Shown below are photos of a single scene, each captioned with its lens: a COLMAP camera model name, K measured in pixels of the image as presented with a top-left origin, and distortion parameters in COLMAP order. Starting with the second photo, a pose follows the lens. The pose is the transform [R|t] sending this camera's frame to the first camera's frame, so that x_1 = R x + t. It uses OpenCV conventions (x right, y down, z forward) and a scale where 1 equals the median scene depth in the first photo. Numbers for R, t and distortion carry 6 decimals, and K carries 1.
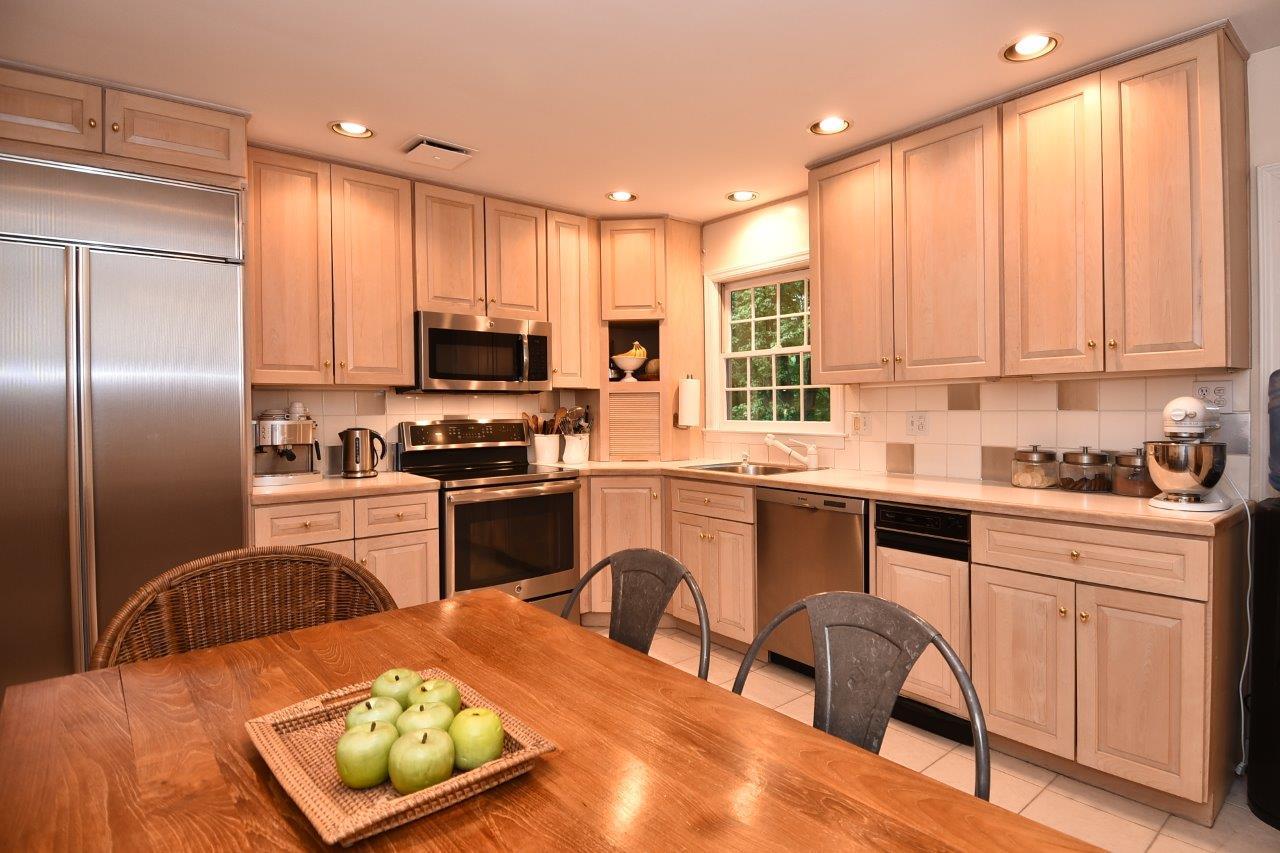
lens RADIAL K [[665.1, 0, 647.6], [0, 665.1, 413.7], [0, 0, 1]] dist [0.002233, -0.000913]
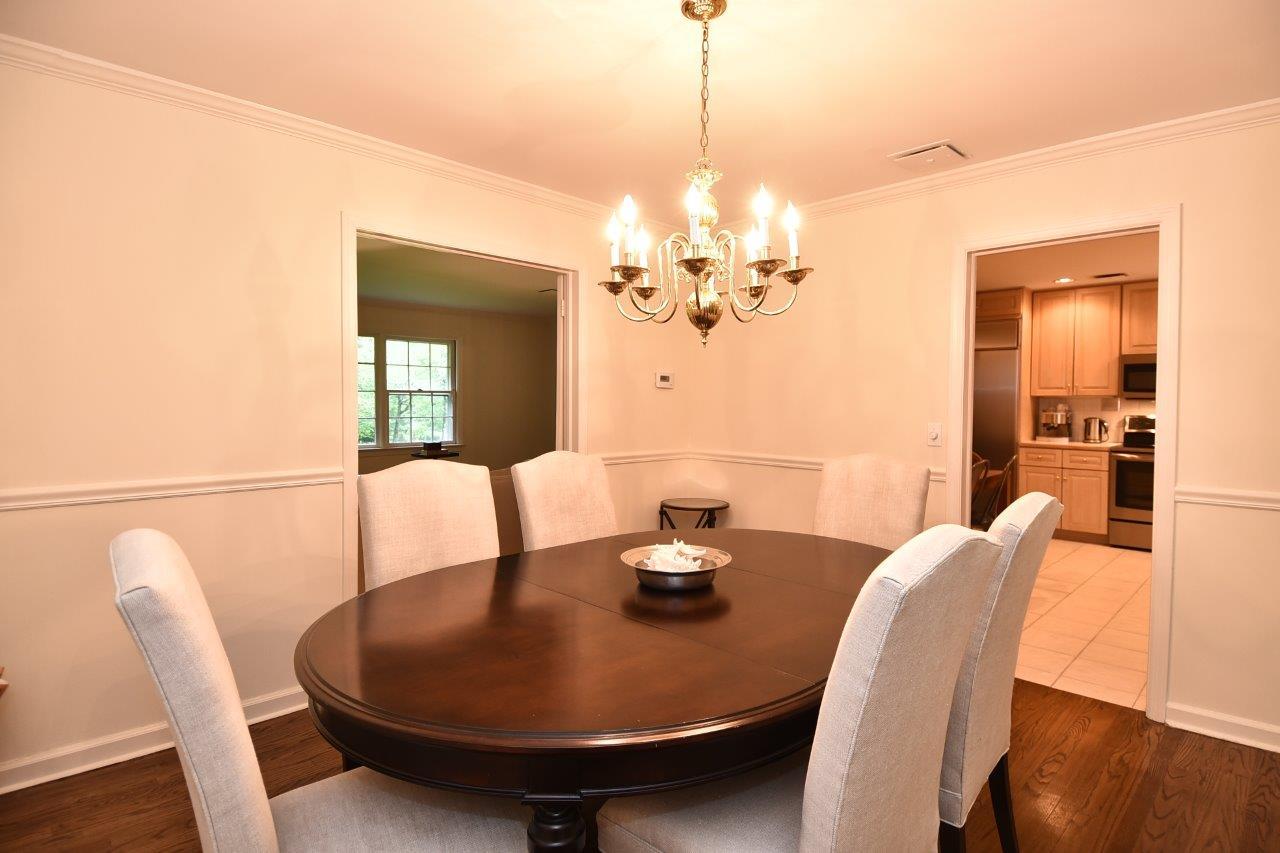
lens RADIAL K [[665.1, 0, 668.0], [0, 665.1, 421.2], [0, 0, 1]] dist [0.002233, -0.000913]
pose [[0.068765, 0.037228, -0.996938, 1.241607], [-0.018011, 0.999187, 0.036069, -0.013972], [0.997470, 0.015475, 0.069380, -0.328625]]
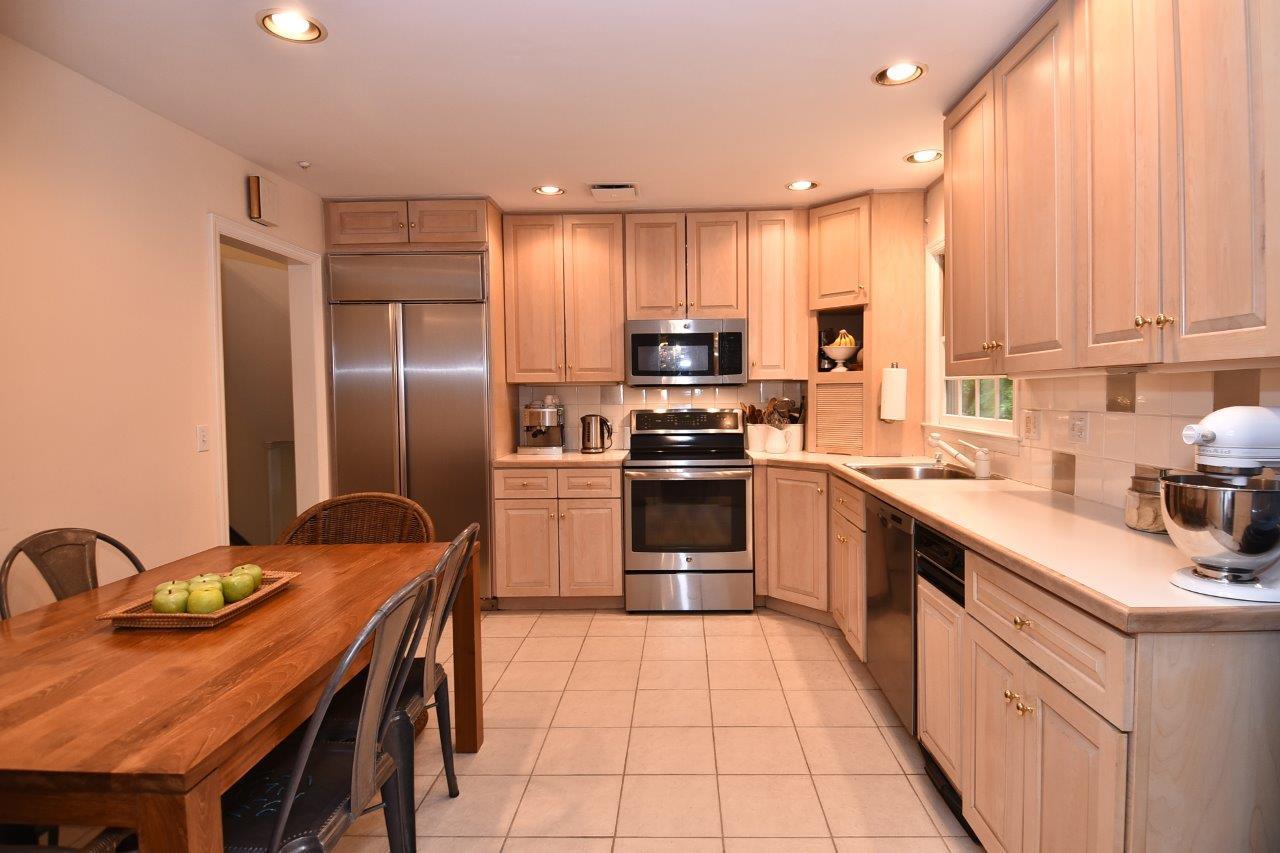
lens RADIAL K [[665.1, 0, 670.3], [0, 665.1, 413.5], [0, 0, 1]] dist [0.002233, -0.000913]
pose [[0.733221, 0.021831, -0.679640, 0.484870], [-0.001418, 0.999531, 0.030576, -0.018057], [0.679989, -0.021455, 0.732909, 0.135375]]
